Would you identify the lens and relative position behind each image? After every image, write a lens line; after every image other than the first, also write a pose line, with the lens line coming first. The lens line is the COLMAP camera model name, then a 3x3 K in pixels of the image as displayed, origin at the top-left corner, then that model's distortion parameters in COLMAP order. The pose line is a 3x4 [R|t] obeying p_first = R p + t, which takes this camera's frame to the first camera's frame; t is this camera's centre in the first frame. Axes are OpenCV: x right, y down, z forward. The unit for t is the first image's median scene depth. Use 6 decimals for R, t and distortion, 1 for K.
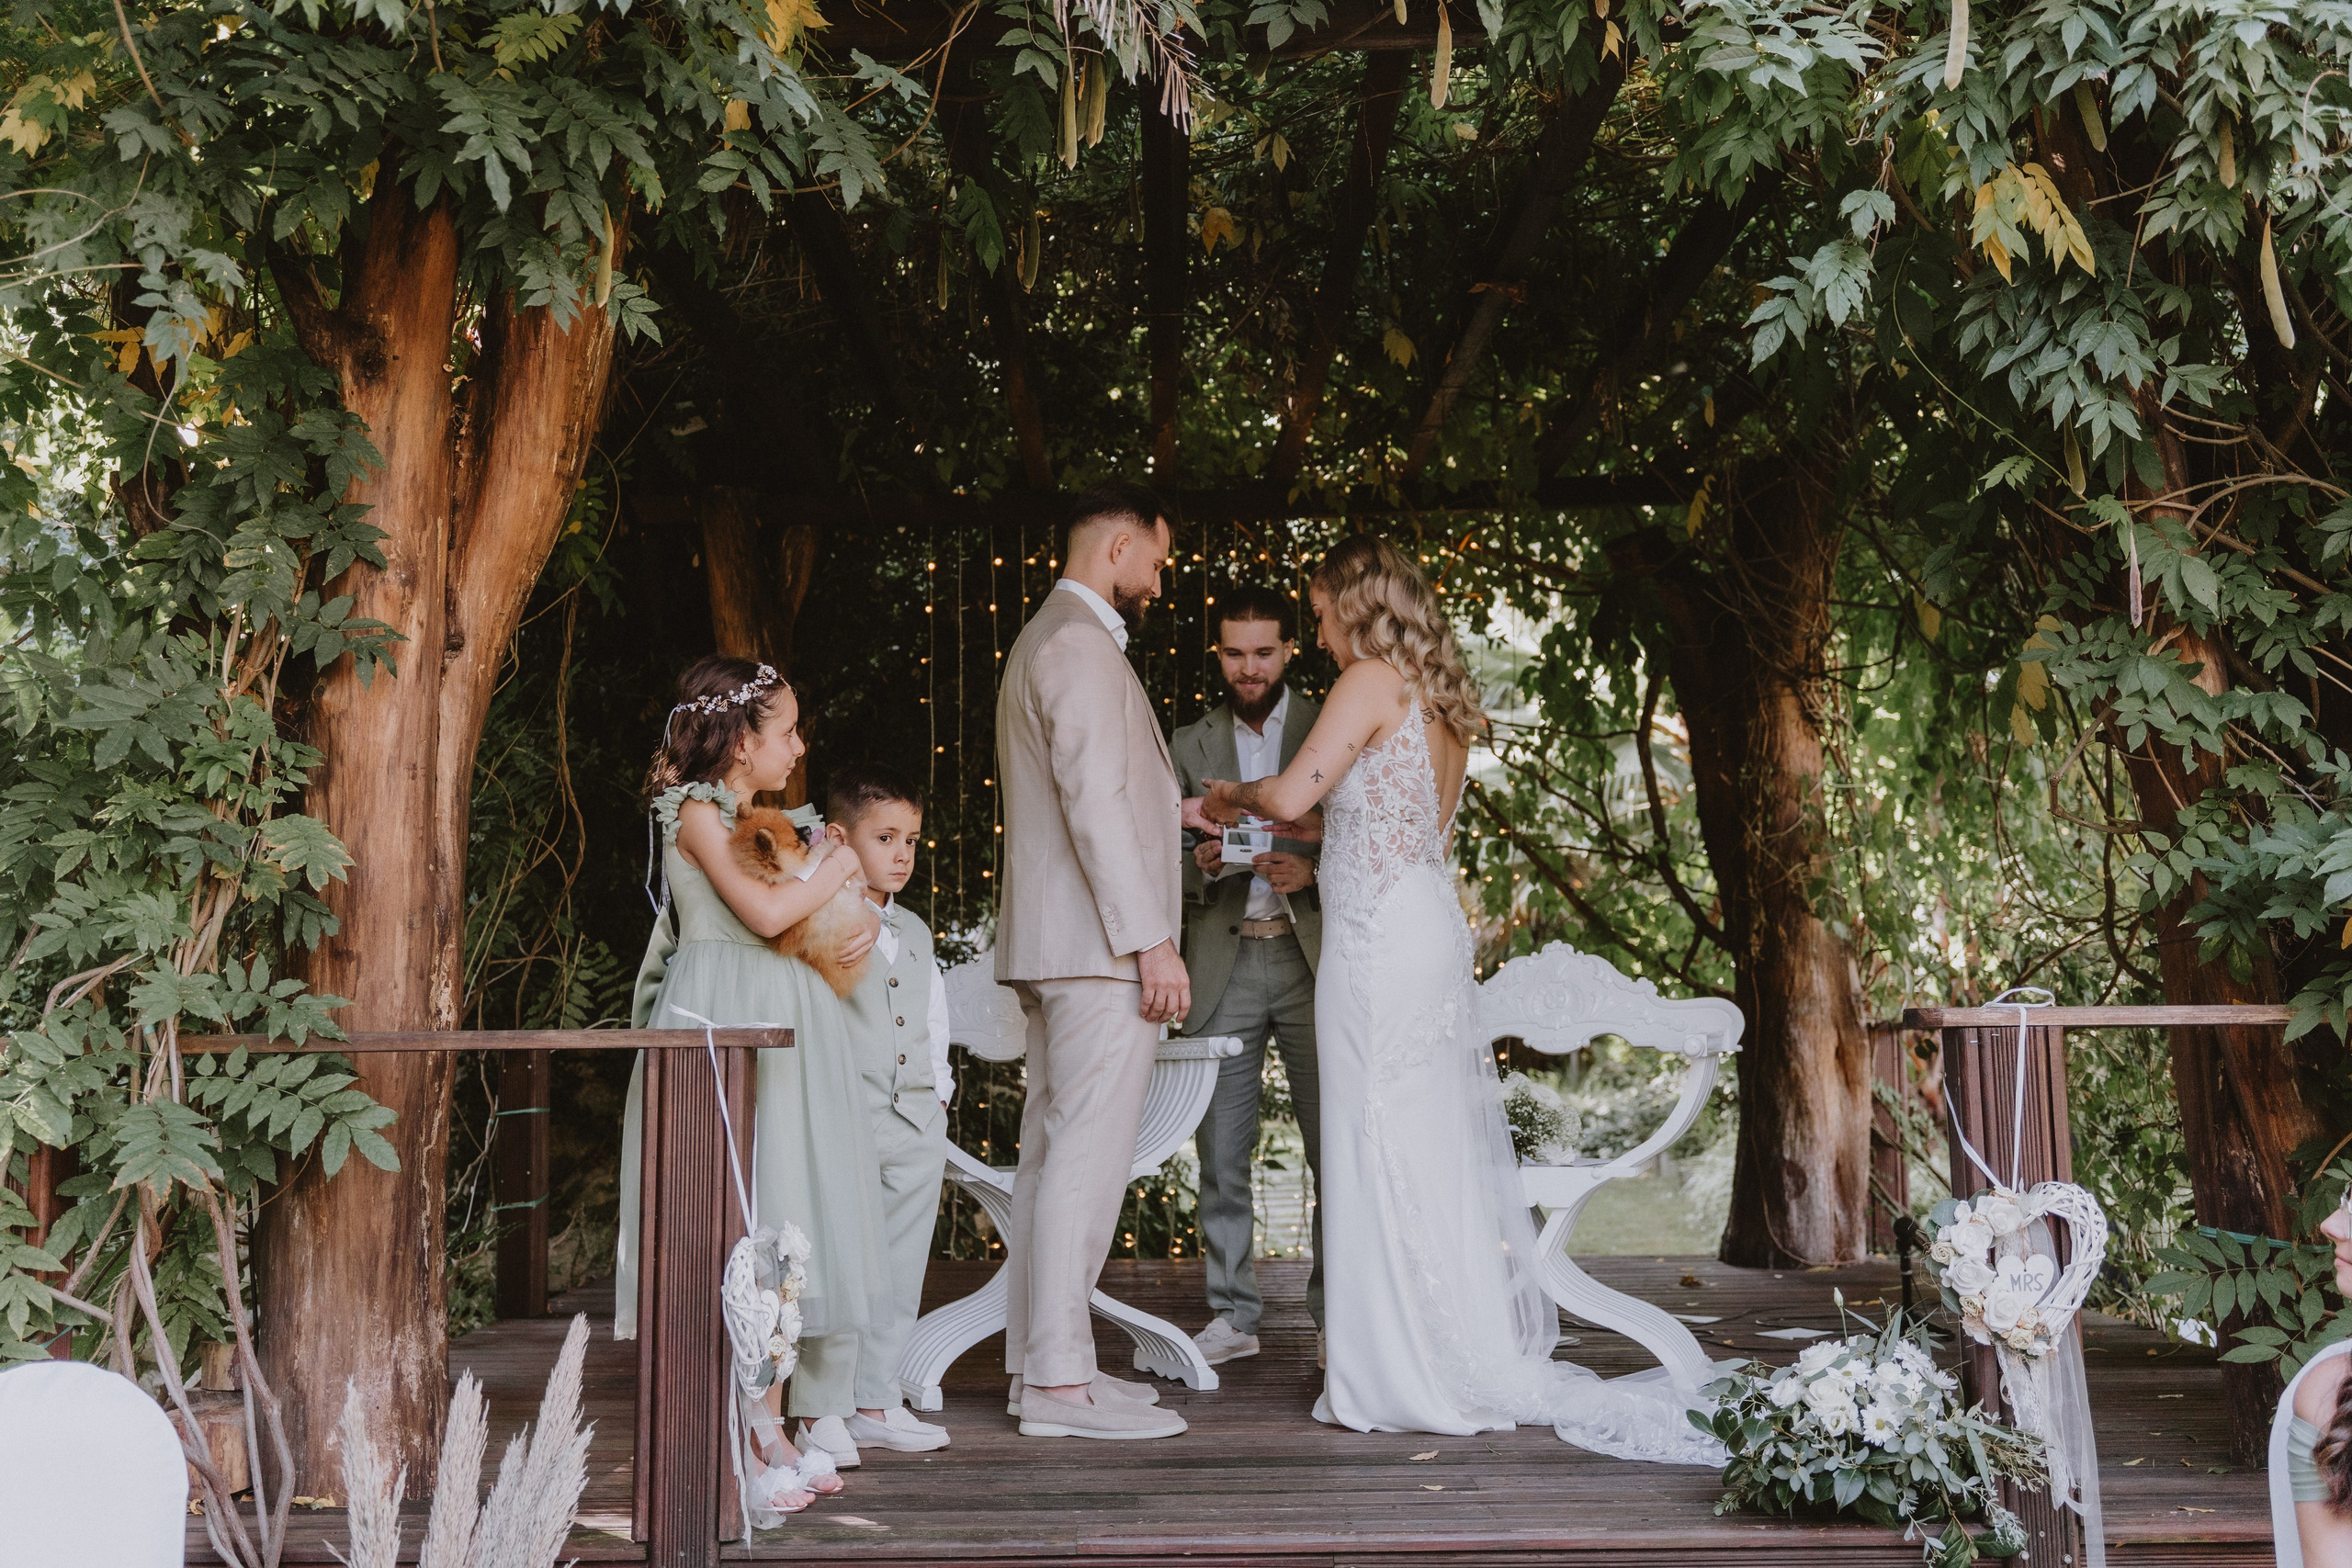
lens RADIAL K [[2348.5, 0, 1167.6], [0, 2348.5, 802.5], [0, 0, 1]] dist [0.003738, 0.000000]
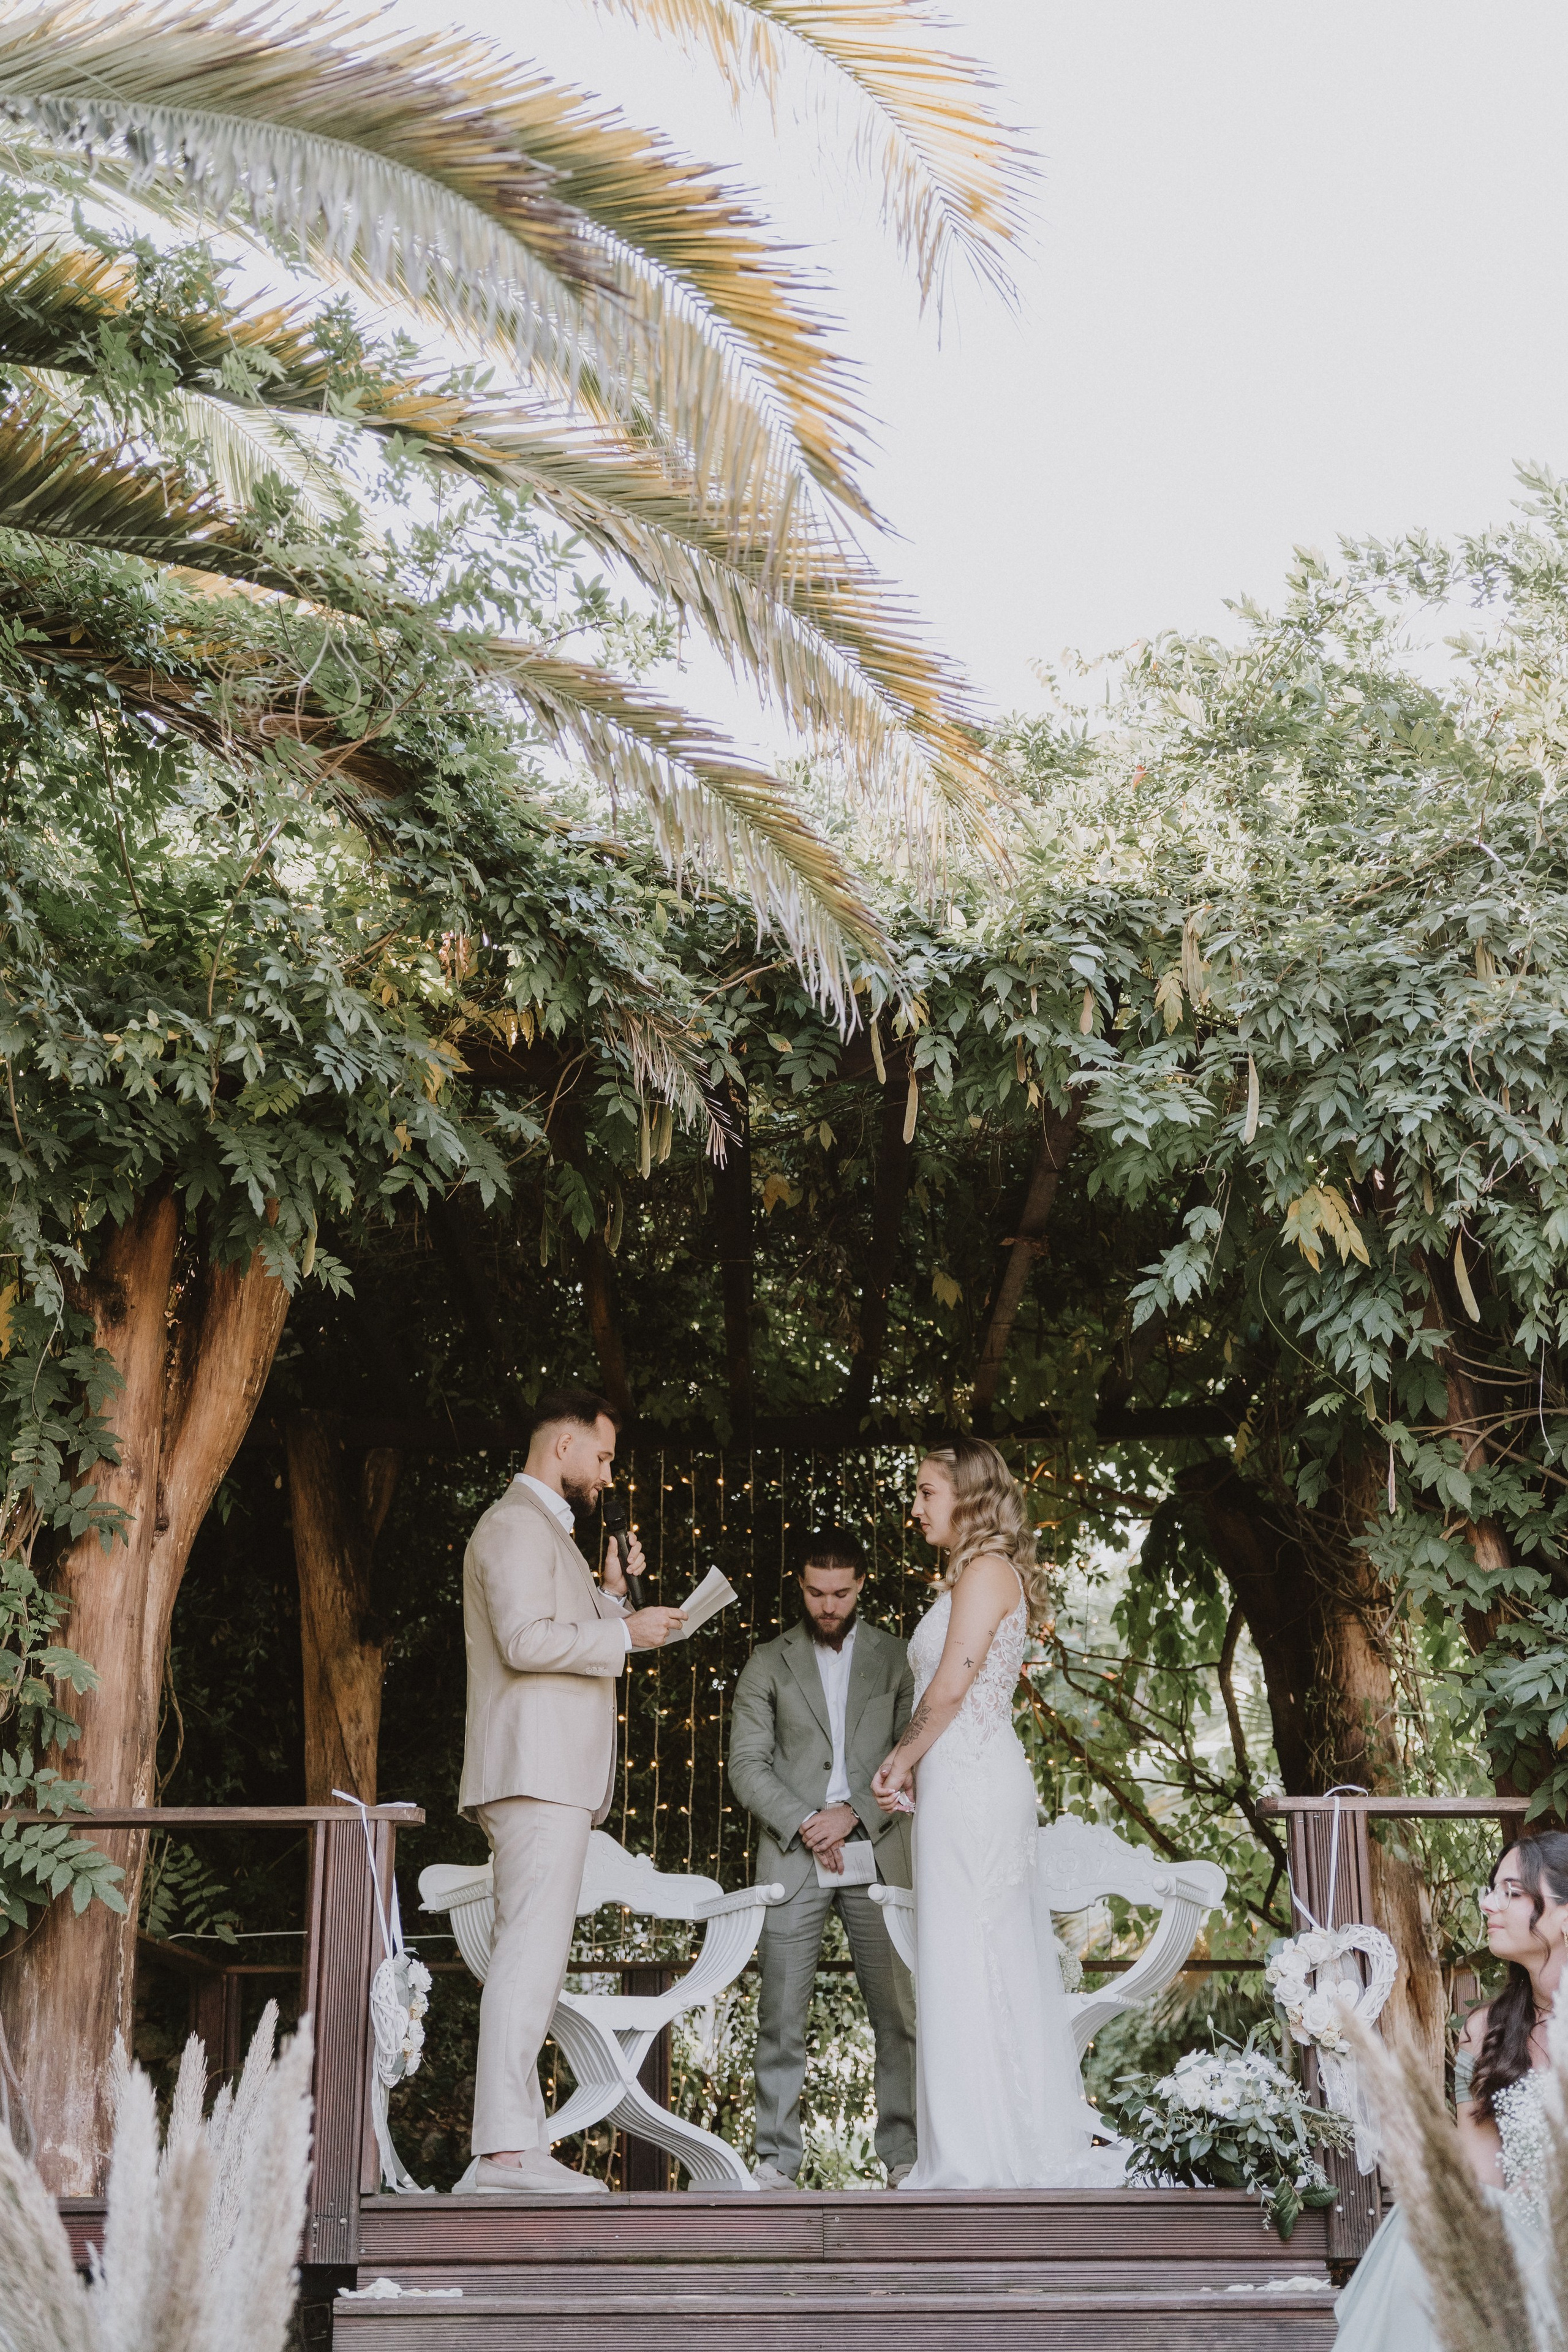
lens RADIAL K [[3083.6, 0, 803.8], [0, 3083.6, 1188.8], [0, 0, 1]] dist [-0.024578, 0.000000]
pose [[0.999945, 0.009841, 0.003485, 0.046092], [-0.008908, 0.978329, -0.206863, 0.111413], [-0.005445, 0.206821, 0.978364, -0.785313]]
